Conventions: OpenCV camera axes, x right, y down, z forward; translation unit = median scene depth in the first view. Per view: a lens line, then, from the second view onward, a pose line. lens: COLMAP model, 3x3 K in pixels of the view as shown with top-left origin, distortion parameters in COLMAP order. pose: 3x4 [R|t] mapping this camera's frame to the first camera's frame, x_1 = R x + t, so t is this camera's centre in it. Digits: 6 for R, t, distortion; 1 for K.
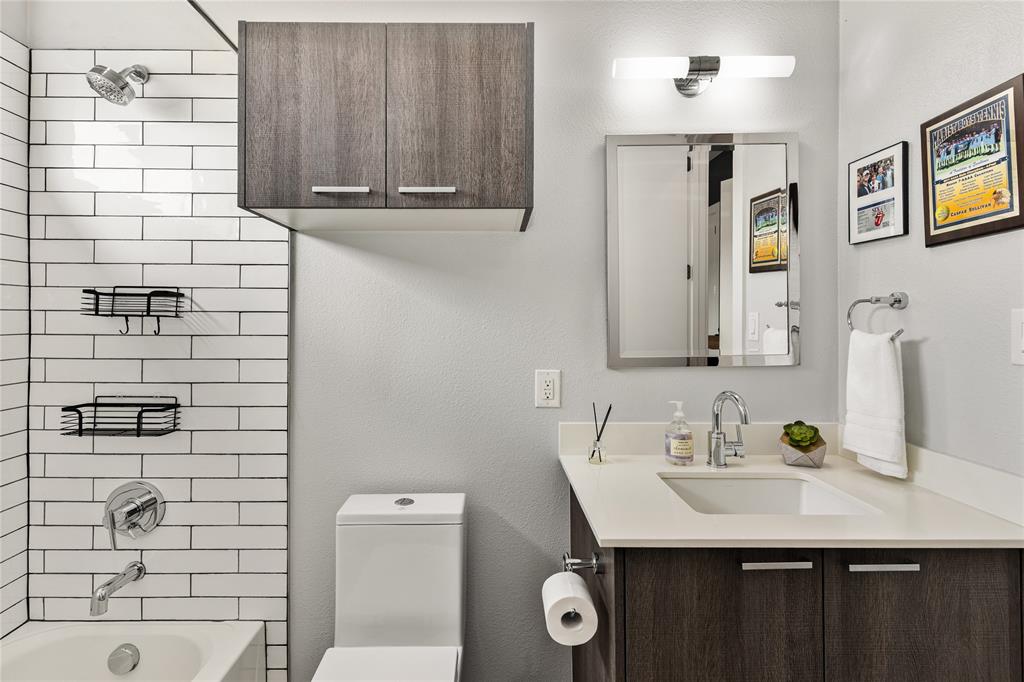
lens RADIAL K [[513.0, 0, 511.4], [0, 513.0, 333.3], [0, 0, 1]] dist [0.000964, 0.001199]
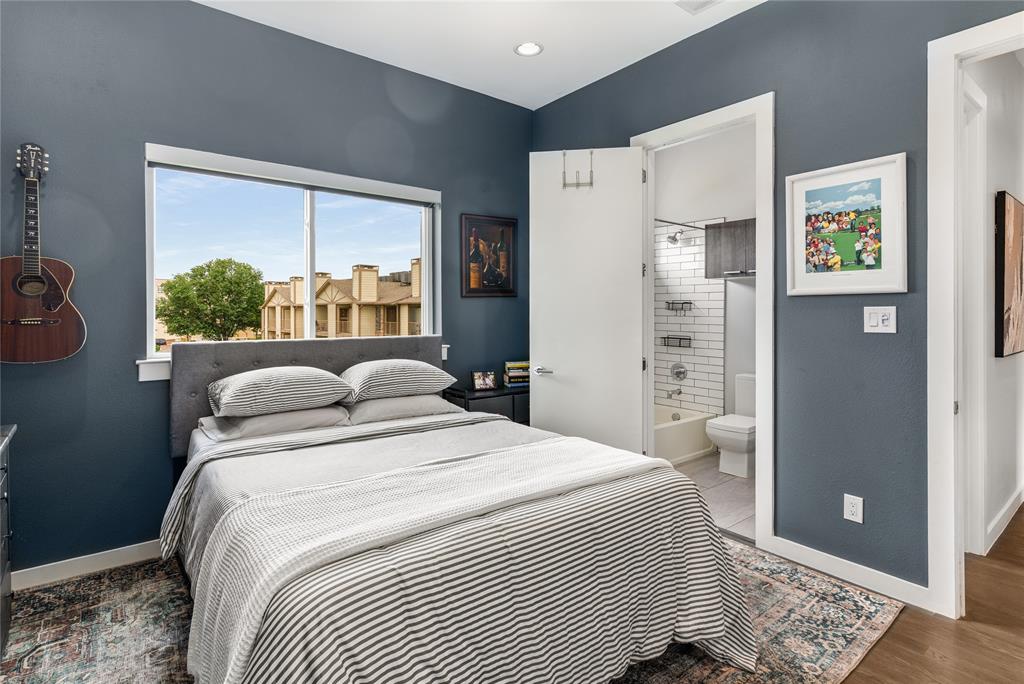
lens RADIAL K [[513.0, 0, 513.7], [0, 513.0, 308.4], [0, 0, 1]] dist [0.000964, 0.001199]
pose [[0.597013, -0.003610, -0.802224, 1.173624], [-0.001652, 0.999982, -0.005730, -0.023349], [0.802230, 0.004746, 0.596996, -1.671020]]
